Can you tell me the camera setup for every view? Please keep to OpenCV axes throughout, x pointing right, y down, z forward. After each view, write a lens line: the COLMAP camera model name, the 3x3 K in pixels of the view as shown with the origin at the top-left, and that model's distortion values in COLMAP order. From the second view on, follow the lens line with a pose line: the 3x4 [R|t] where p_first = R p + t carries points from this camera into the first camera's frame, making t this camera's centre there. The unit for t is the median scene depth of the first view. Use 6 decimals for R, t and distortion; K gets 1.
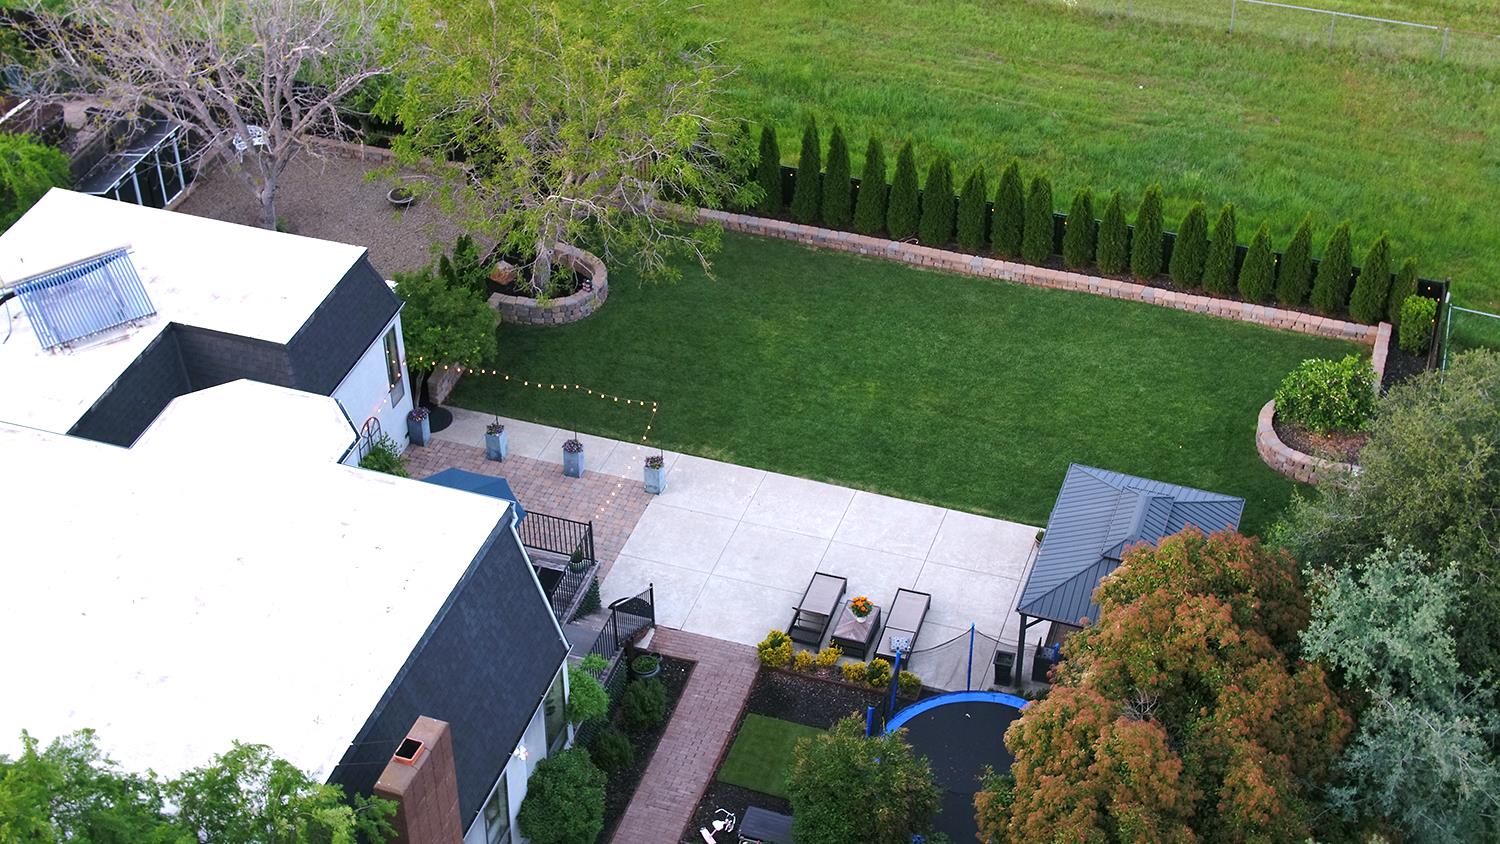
lens RADIAL K [[2100.7, 0, 750.0], [0, 2100.7, 422.0], [0, 0, 1]] dist [-0.004268, 0.020157]
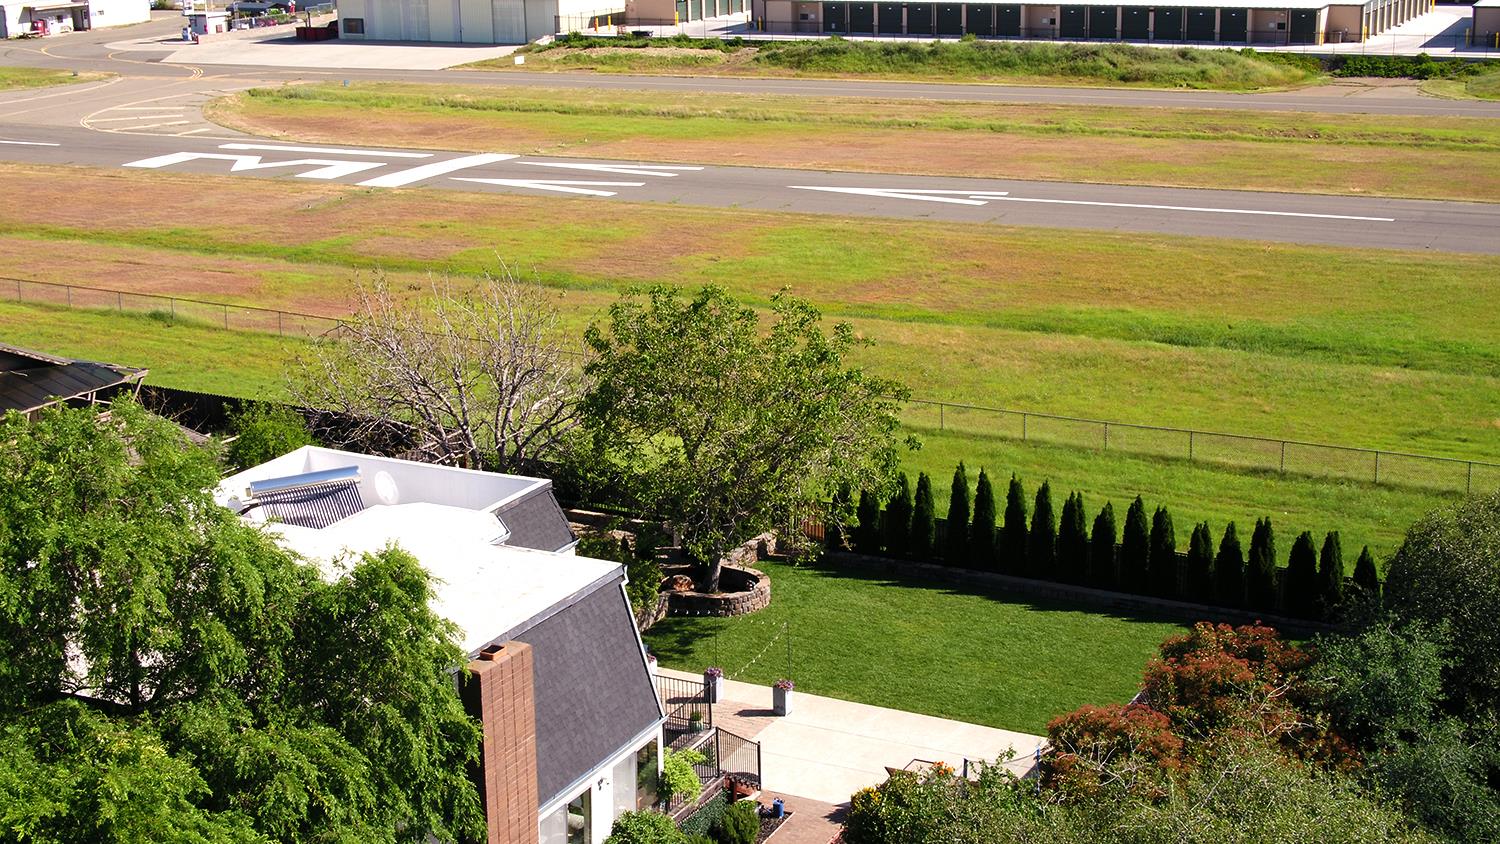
lens RADIAL K [[2100.7, 0, 750.0], [0, 2100.7, 422.0], [0, 0, 1]] dist [-0.004268, 0.020157]
pose [[0.987907, 0.032806, -0.151536, 0.104103], [-0.087384, 0.925153, -0.369399, 0.311608], [0.128076, 0.378173, 0.916832, -0.074641]]
